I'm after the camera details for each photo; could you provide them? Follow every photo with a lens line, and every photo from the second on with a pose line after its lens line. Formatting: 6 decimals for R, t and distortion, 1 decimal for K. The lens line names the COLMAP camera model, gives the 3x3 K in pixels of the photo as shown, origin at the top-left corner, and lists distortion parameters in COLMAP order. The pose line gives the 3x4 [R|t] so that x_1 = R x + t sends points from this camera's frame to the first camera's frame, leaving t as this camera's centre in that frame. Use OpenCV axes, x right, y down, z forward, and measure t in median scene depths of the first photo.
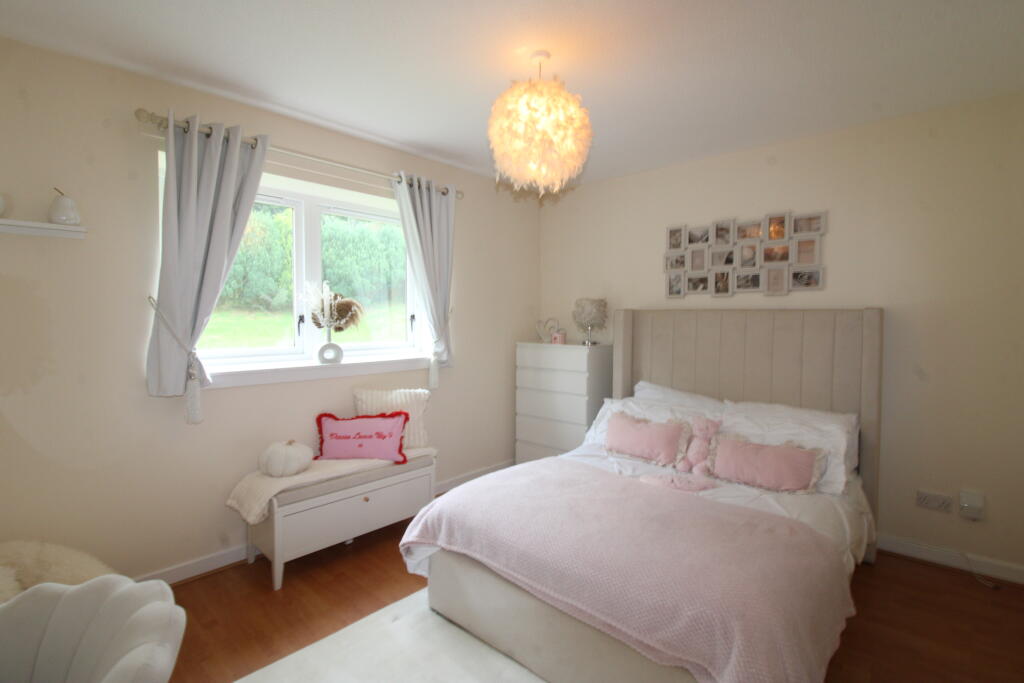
lens RADIAL K [[505.1, 0, 513.2], [0, 505.1, 329.7], [0, 0, 1]] dist [0.000585, 0.000037]
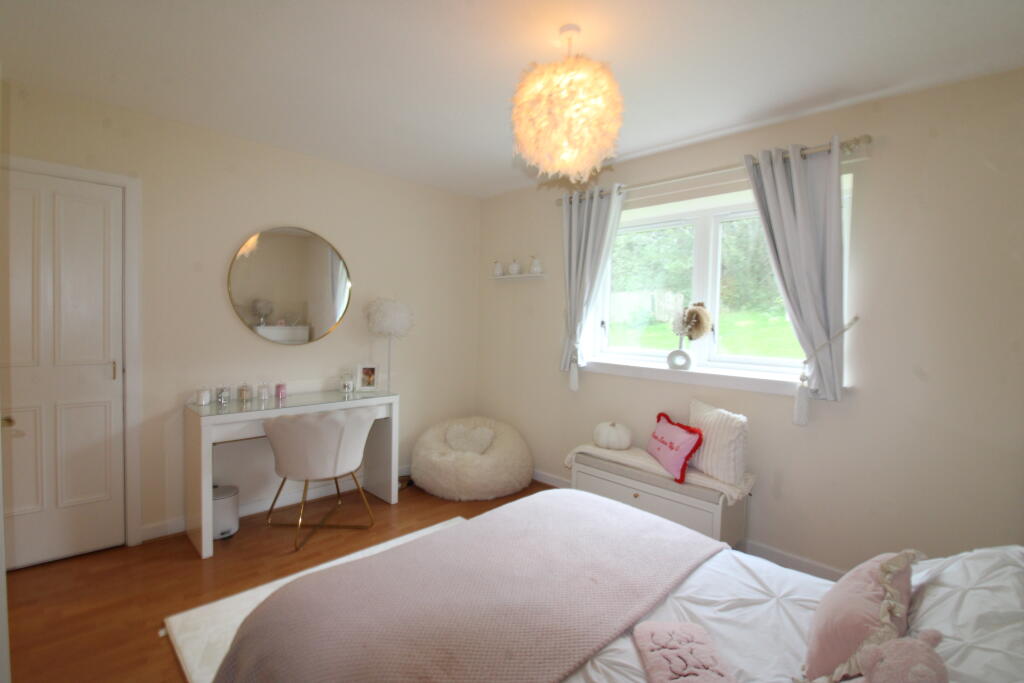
lens RADIAL K [[480.2, 0, 512.7], [0, 480.2, 336.4], [0, 0, 1]] dist [-0.000037, -0.000101]
pose [[-0.061434, 0.029809, -0.997666, 0.666509], [-0.051334, 0.998137, 0.032984, -0.016951], [0.996790, 0.053240, -0.059789, 0.723825]]
